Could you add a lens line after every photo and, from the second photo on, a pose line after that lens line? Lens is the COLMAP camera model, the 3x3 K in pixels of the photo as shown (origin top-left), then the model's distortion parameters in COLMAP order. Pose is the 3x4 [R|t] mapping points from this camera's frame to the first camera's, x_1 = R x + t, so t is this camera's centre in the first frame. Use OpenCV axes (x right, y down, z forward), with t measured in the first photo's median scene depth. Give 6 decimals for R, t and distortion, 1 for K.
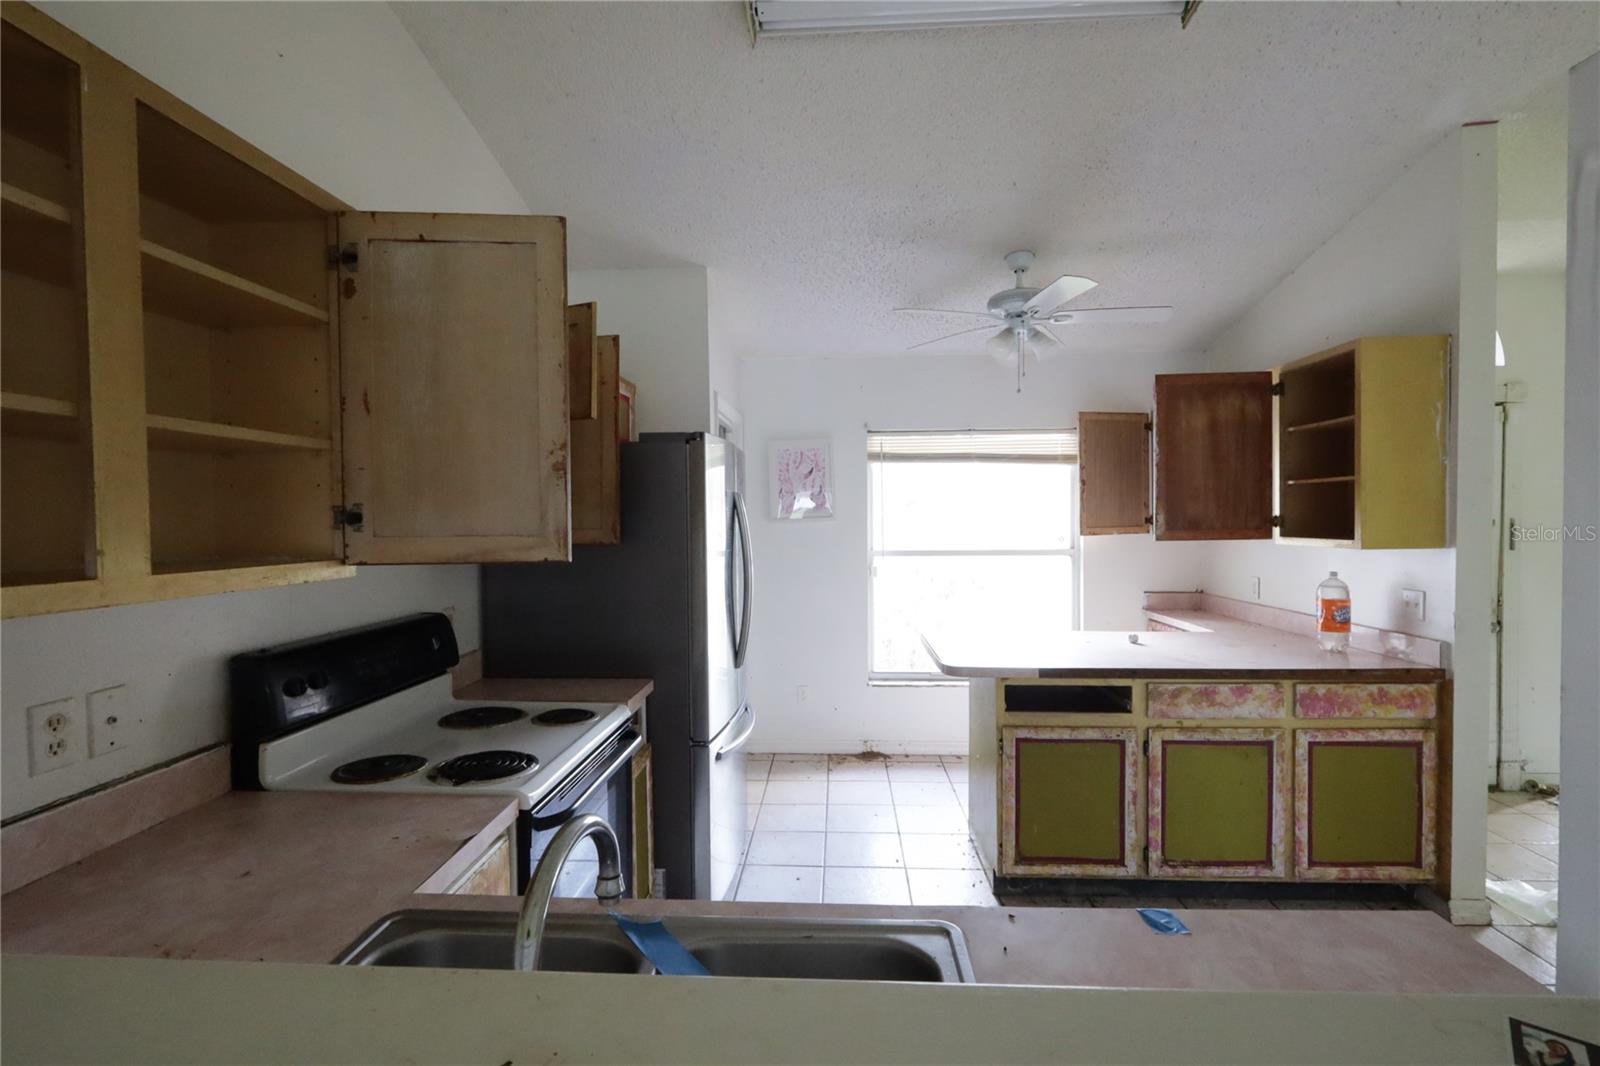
lens RADIAL K [[736.7, 0, 793.0], [0, 736.7, 529.7], [0, 0, 1]] dist [-0.000275, -0.000385]
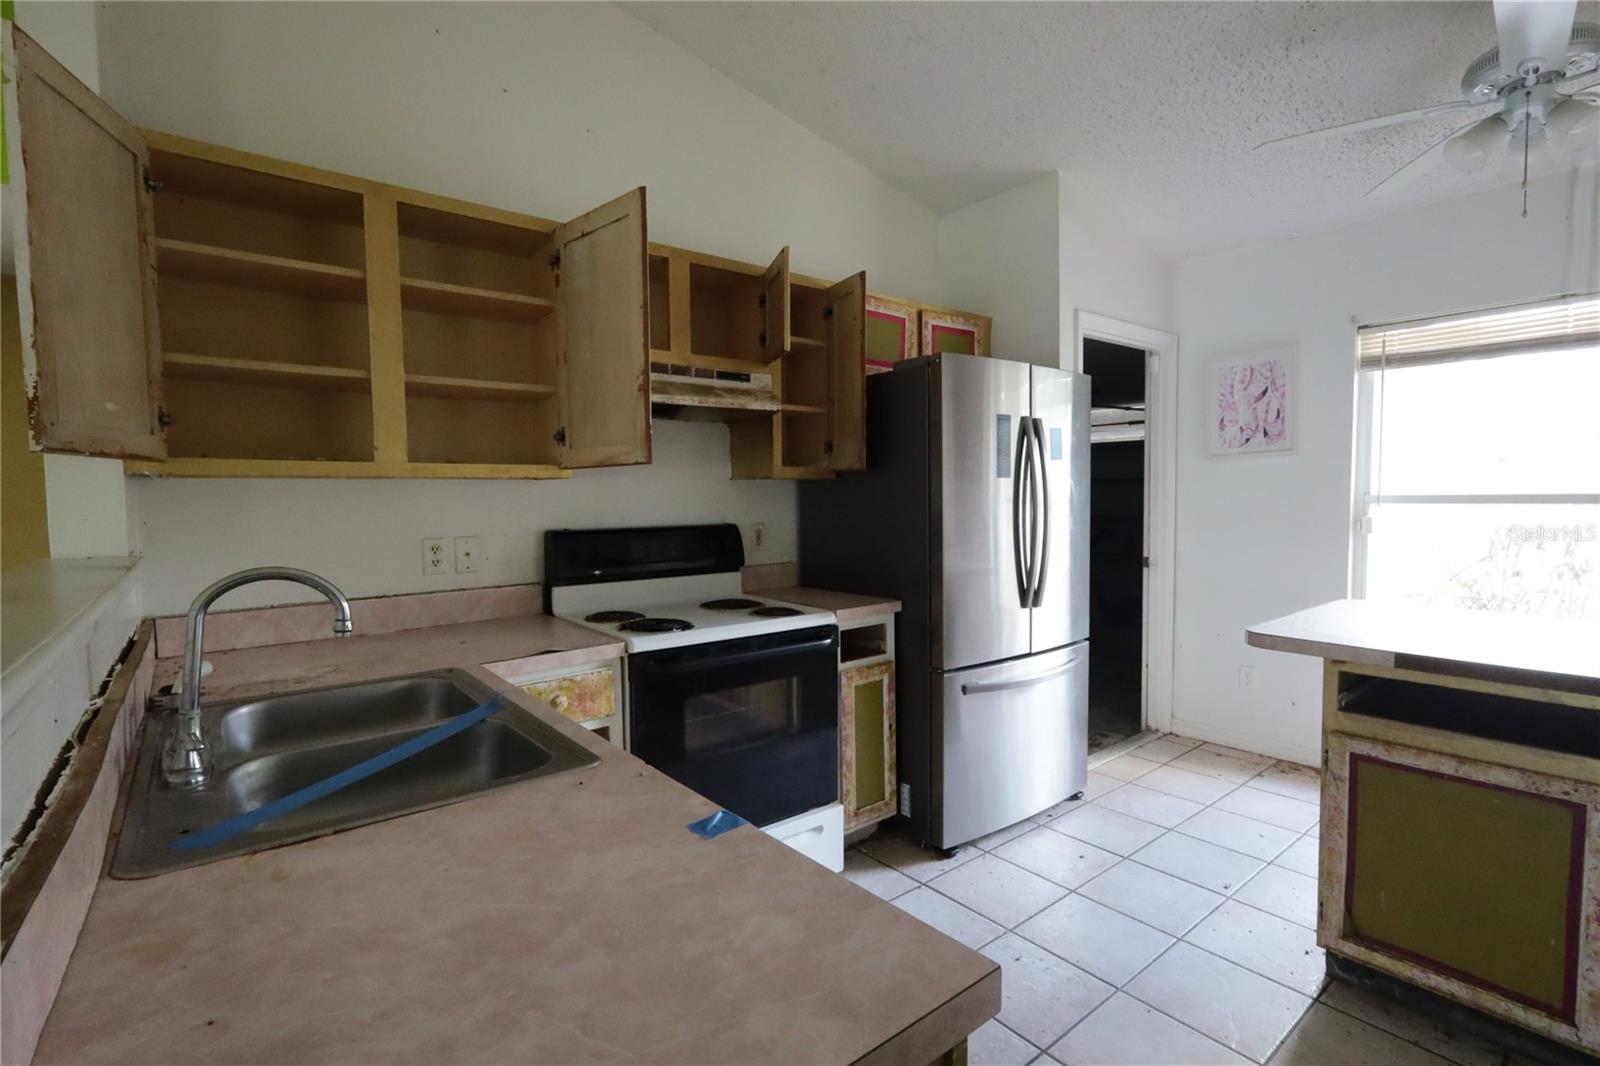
lens RADIAL K [[736.7, 0, 795.4], [0, 736.7, 533.1], [0, 0, 1]] dist [-0.000275, -0.000385]
pose [[0.669169, 0.038268, -0.742125, 0.455807], [-0.005033, 0.998884, 0.046970, 0.057745], [0.743094, -0.027696, 0.668614, 0.192539]]
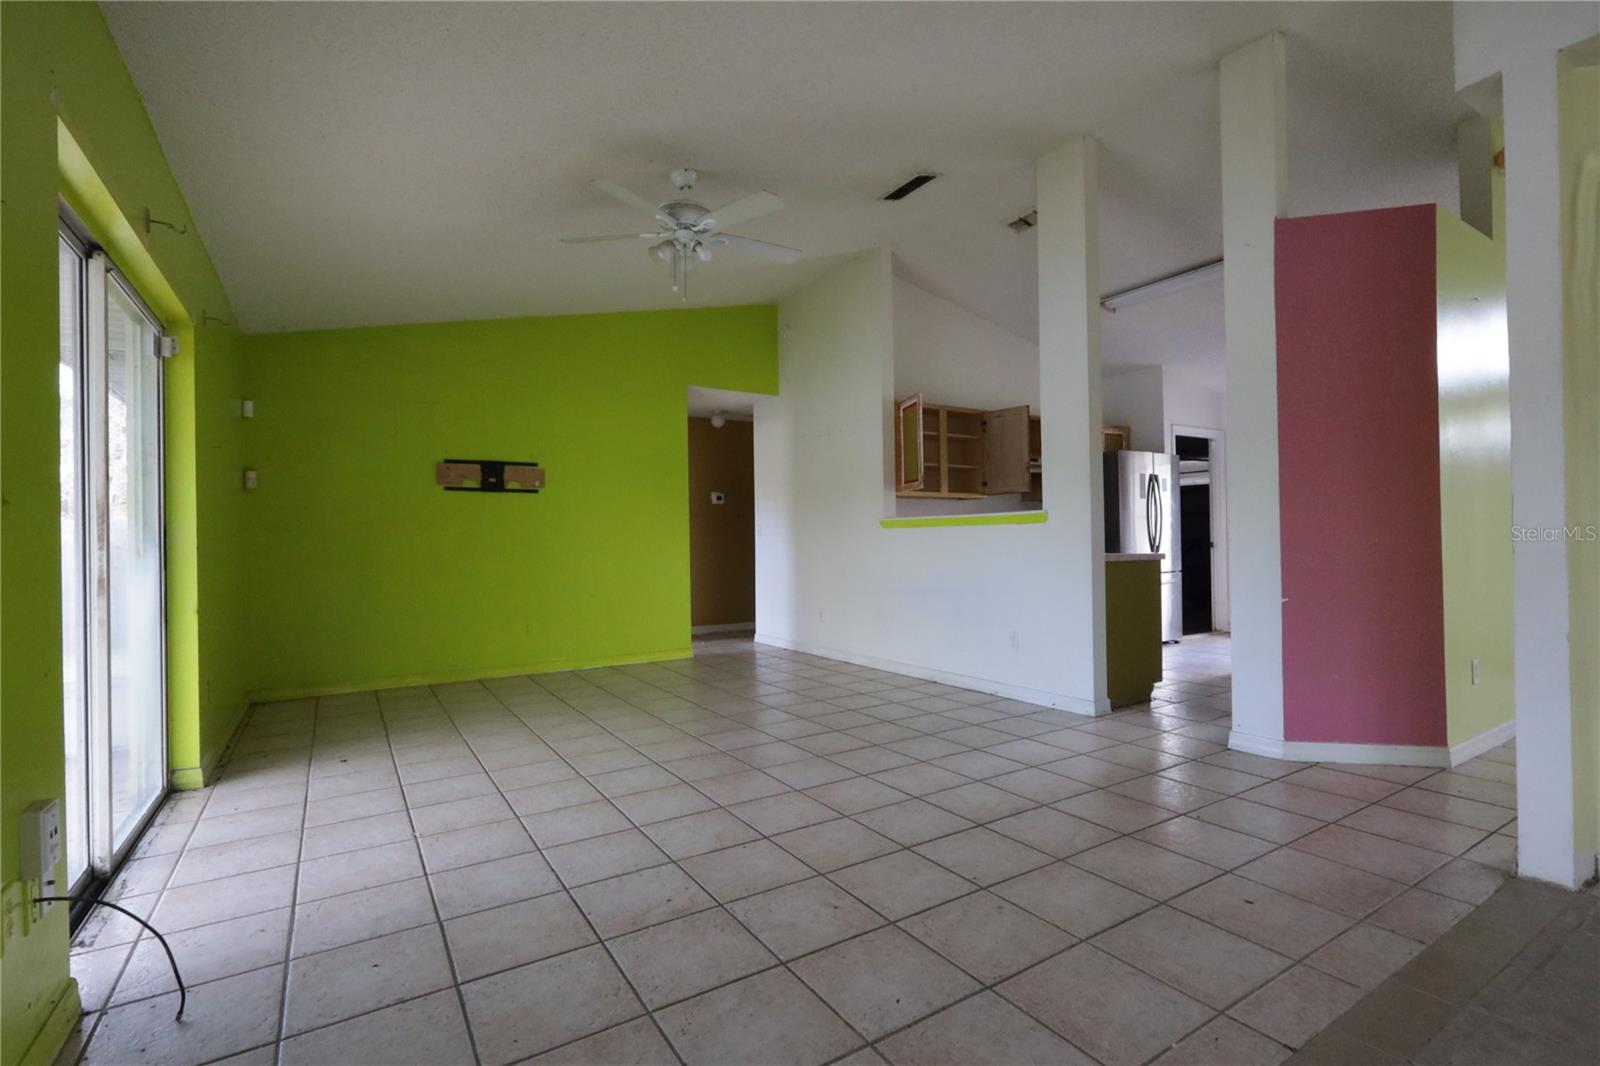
lens RADIAL K [[736.7, 0, 796.0], [0, 736.7, 534.0], [0, 0, 1]] dist [-0.000275, -0.000385]
pose [[0.584753, -0.005944, -0.811190, 1.223643], [-0.003927, 0.999941, -0.010159, 0.177106], [0.811202, 0.009126, 0.584695, -1.313774]]
